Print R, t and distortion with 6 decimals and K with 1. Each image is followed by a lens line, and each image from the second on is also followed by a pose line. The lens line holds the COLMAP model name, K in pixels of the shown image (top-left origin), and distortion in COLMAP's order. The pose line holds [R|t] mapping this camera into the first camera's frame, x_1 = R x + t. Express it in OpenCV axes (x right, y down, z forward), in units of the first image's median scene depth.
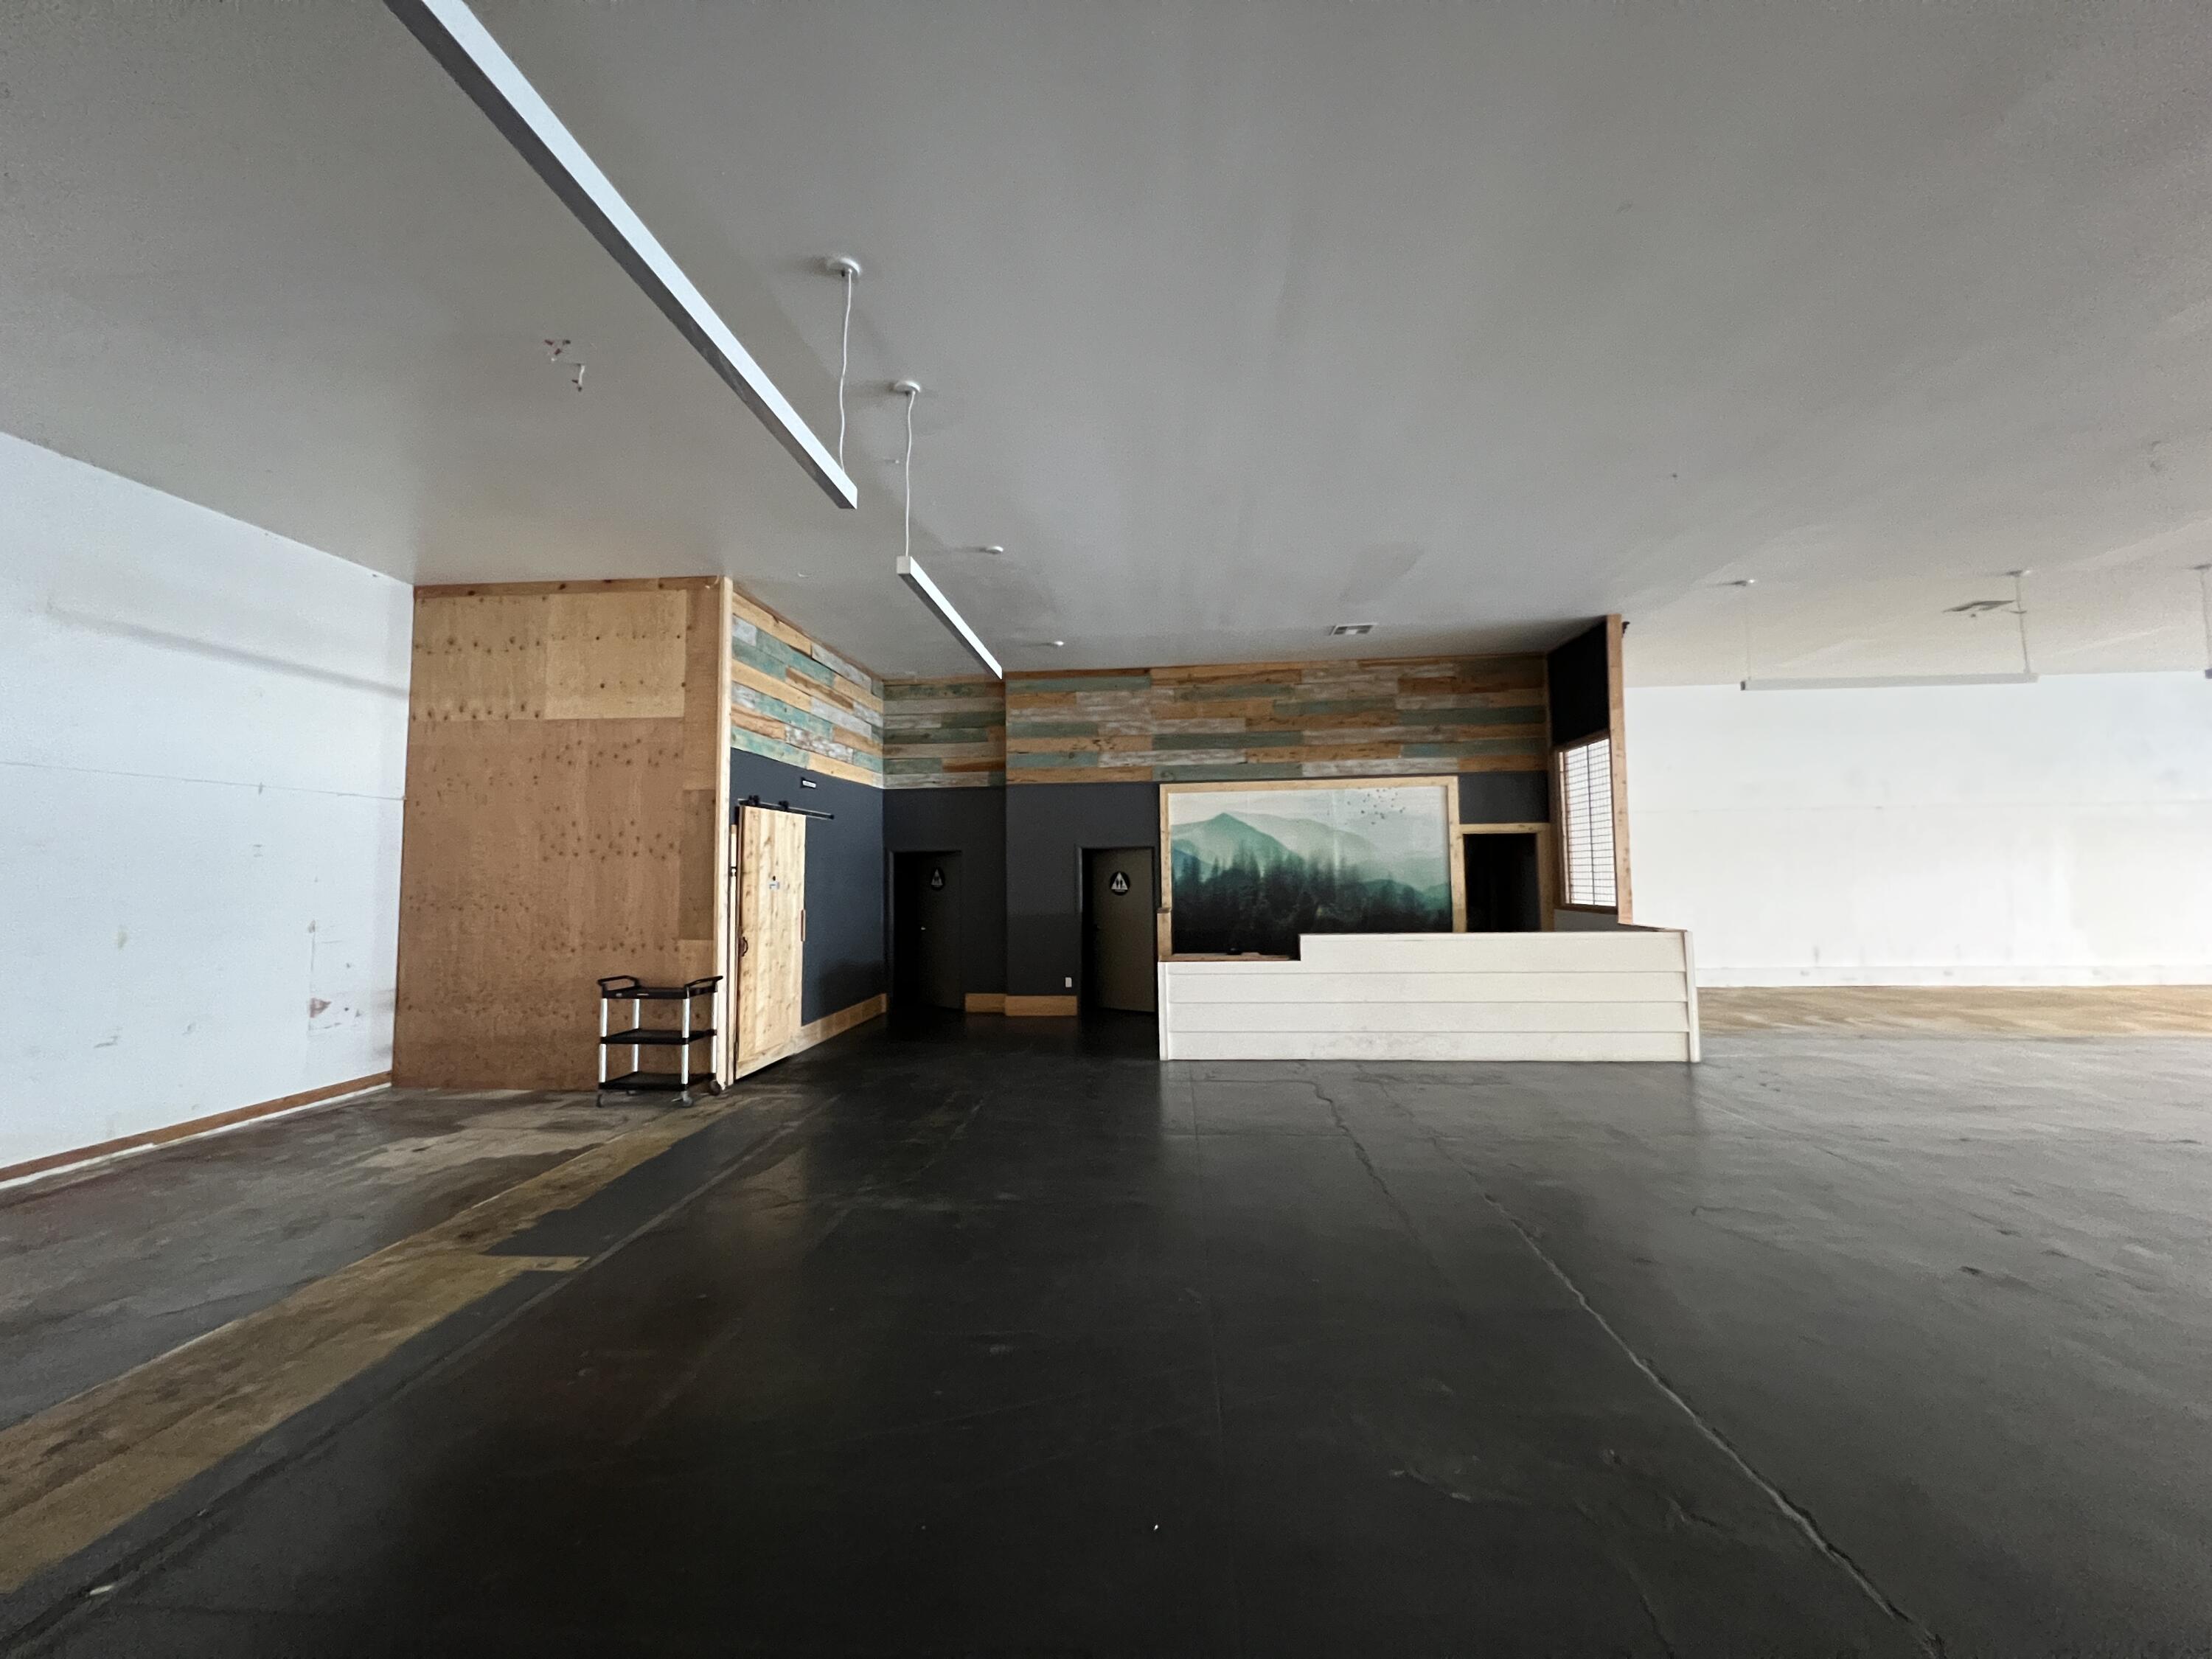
lens RADIAL K [[884.2, 0, 1094.3], [0, 884.2, 823.9], [0, 0, 1]] dist [-0.001181, 0.000285]
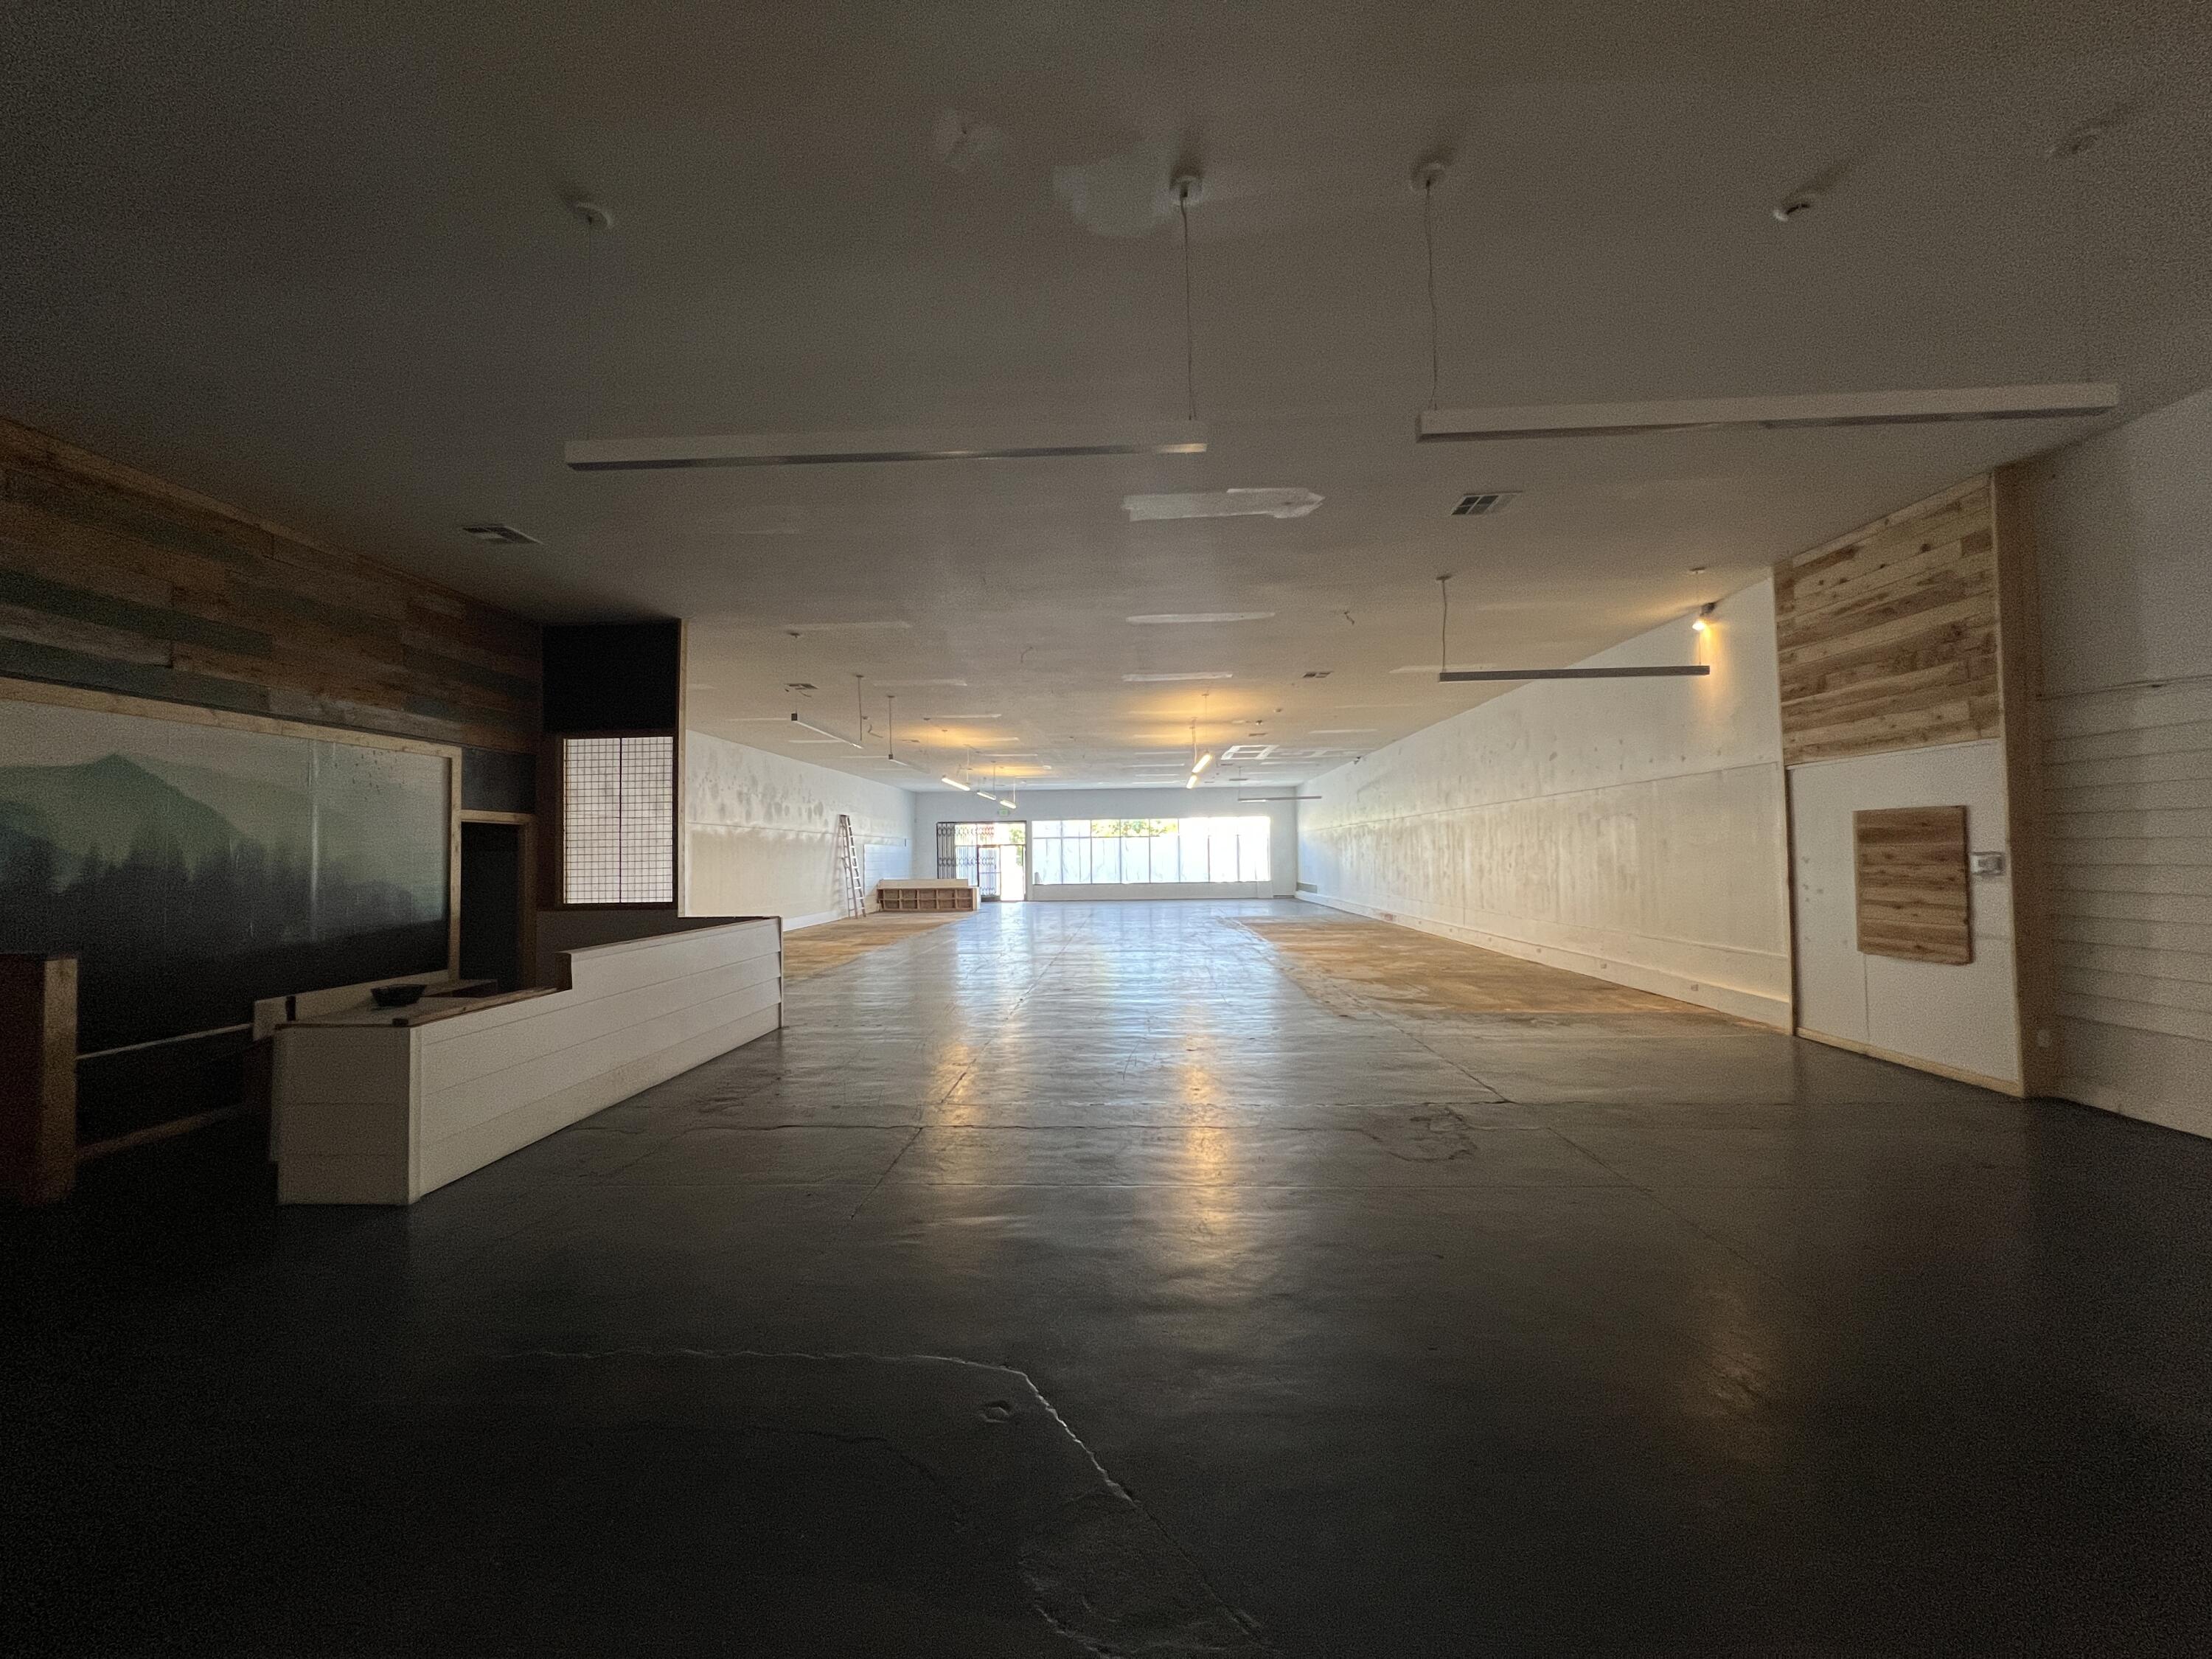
lens RADIAL K [[884.2, 0, 1101.7], [0, 884.2, 831.7], [0, 0, 1]] dist [-0.001181, 0.000285]
pose [[-0.038517, 0.041016, 0.998416, -0.459554], [-0.046748, 0.997989, -0.042802, 0.032552], [-0.998164, -0.048322, -0.036522, 0.539364]]
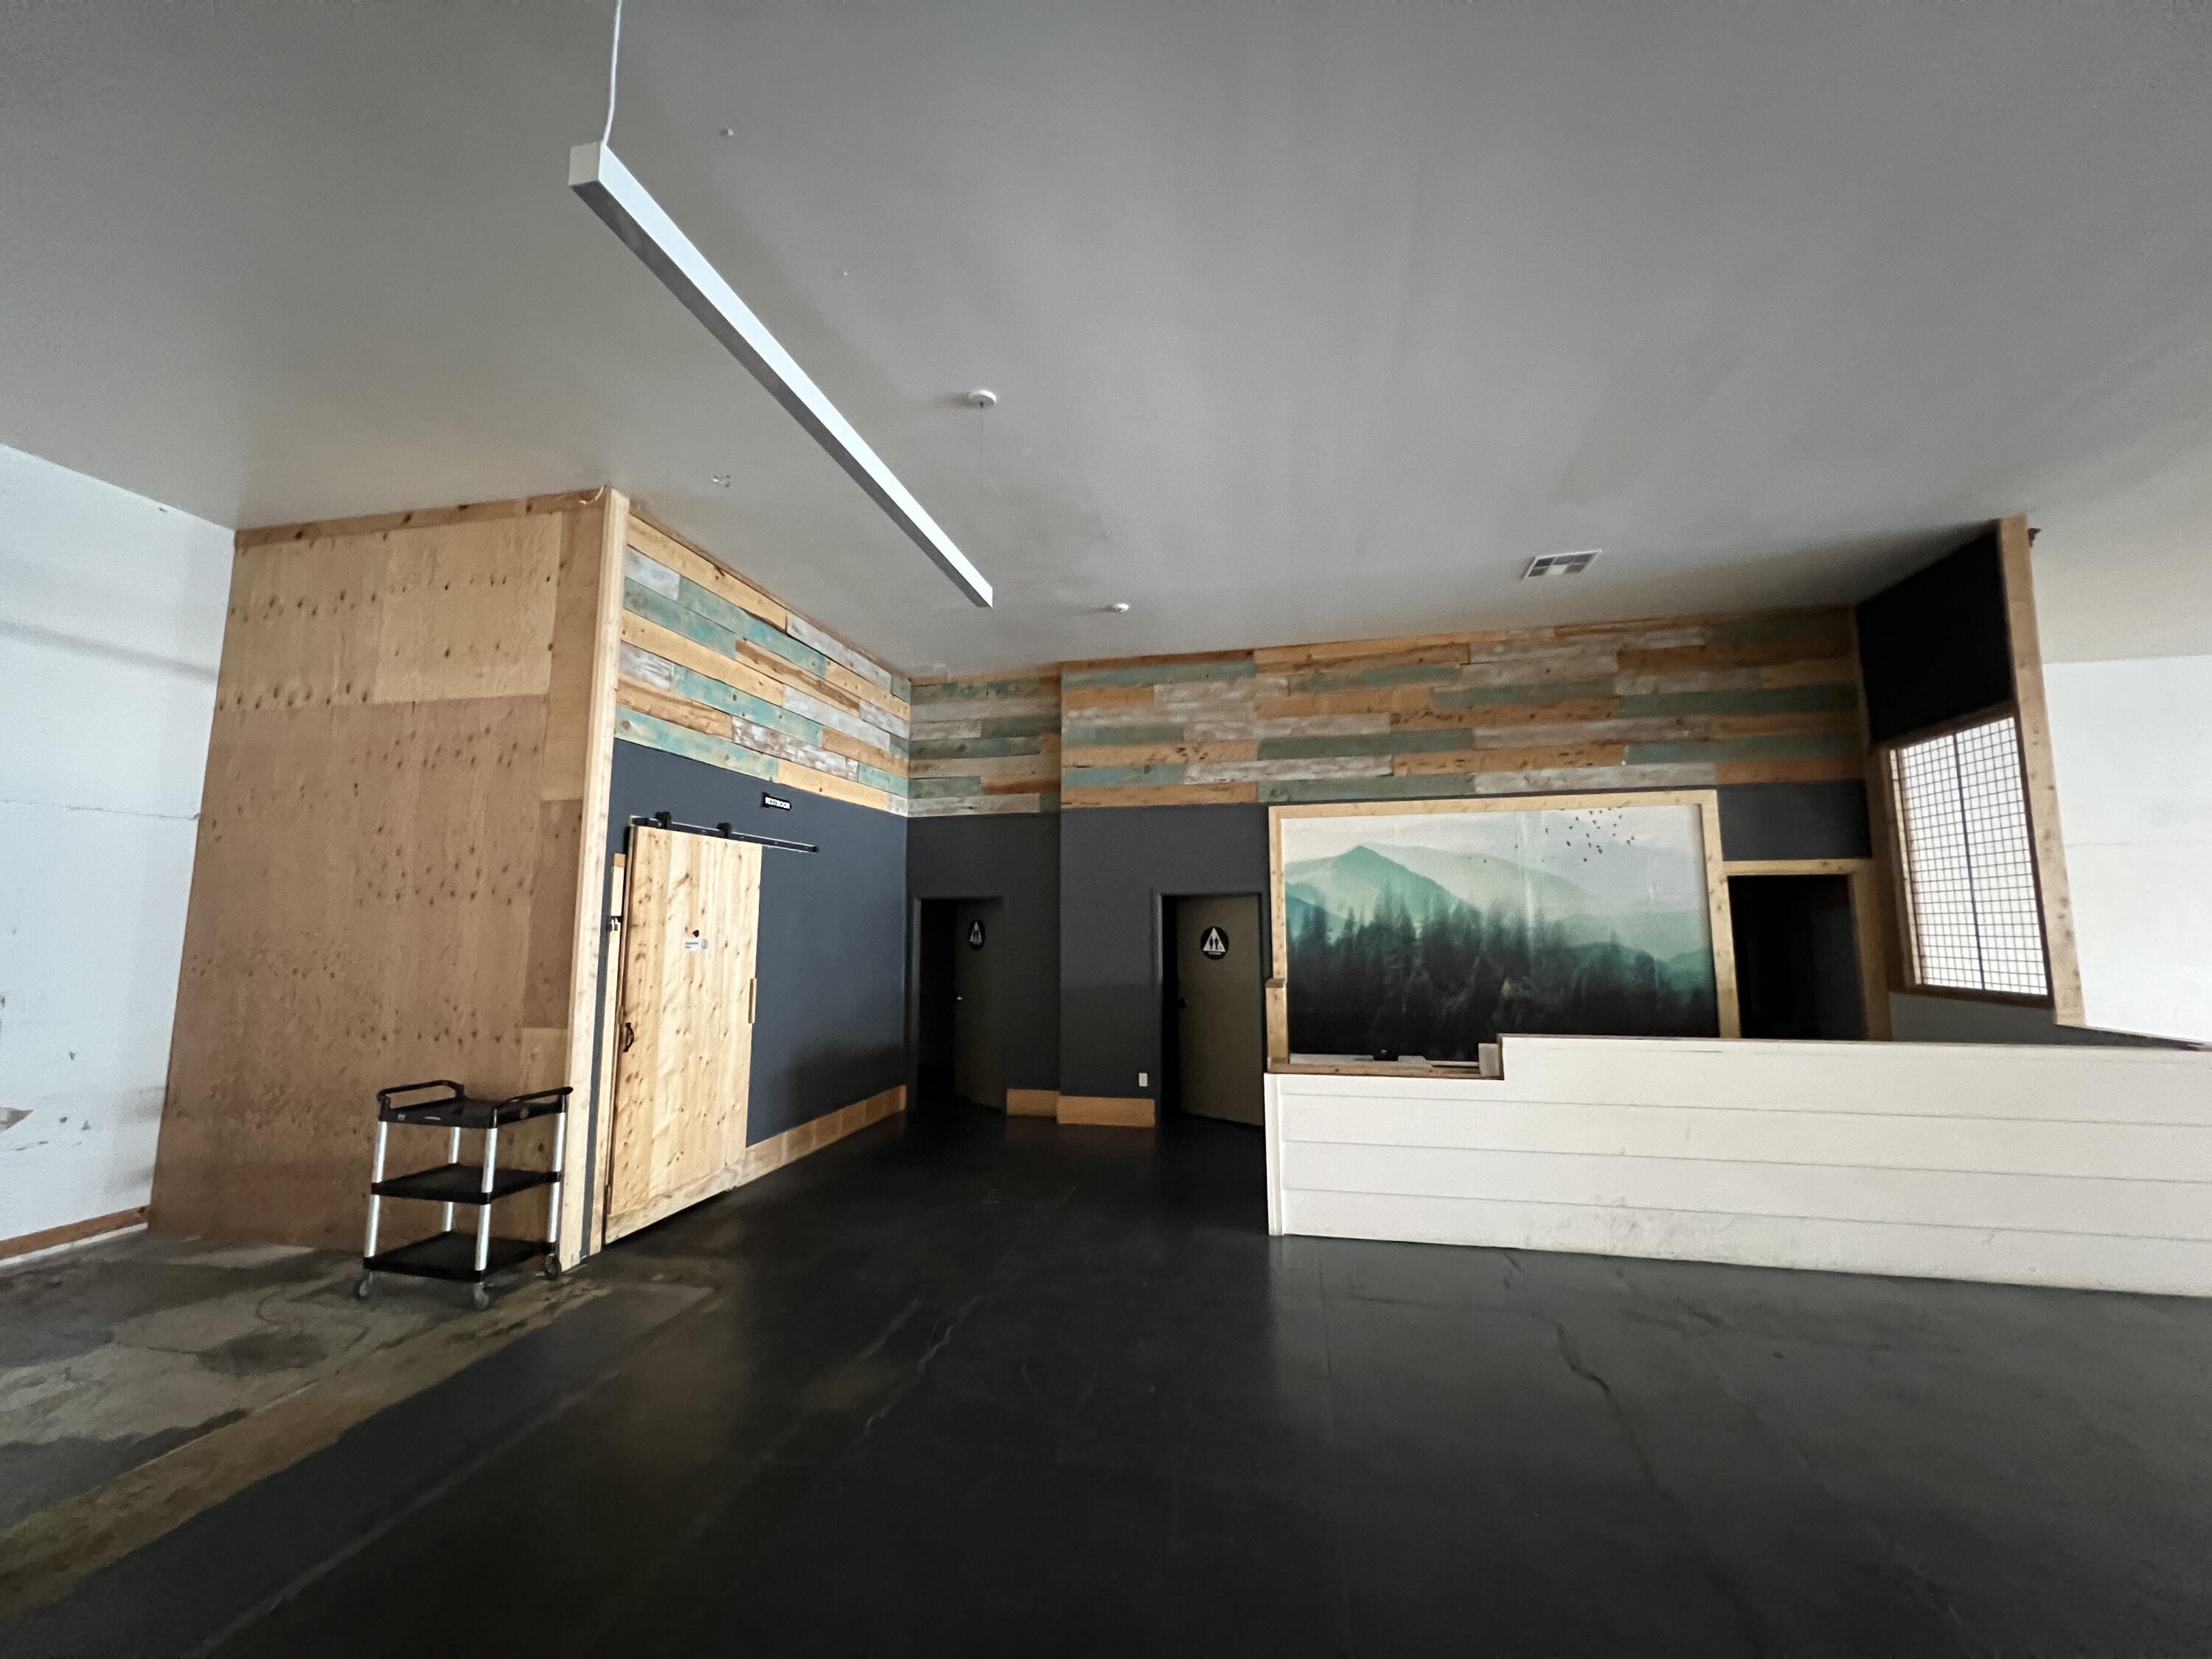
lens RADIAL K [[884.2, 0, 1096.1], [0, 884.2, 824.1], [0, 0, 1]] dist [-0.001181, 0.000285]
pose [[0.991896, -0.005146, -0.126947, 0.031128], [-0.002179, 0.998343, -0.057500, 0.013948], [0.127033, 0.057310, 0.990241, 0.320941]]
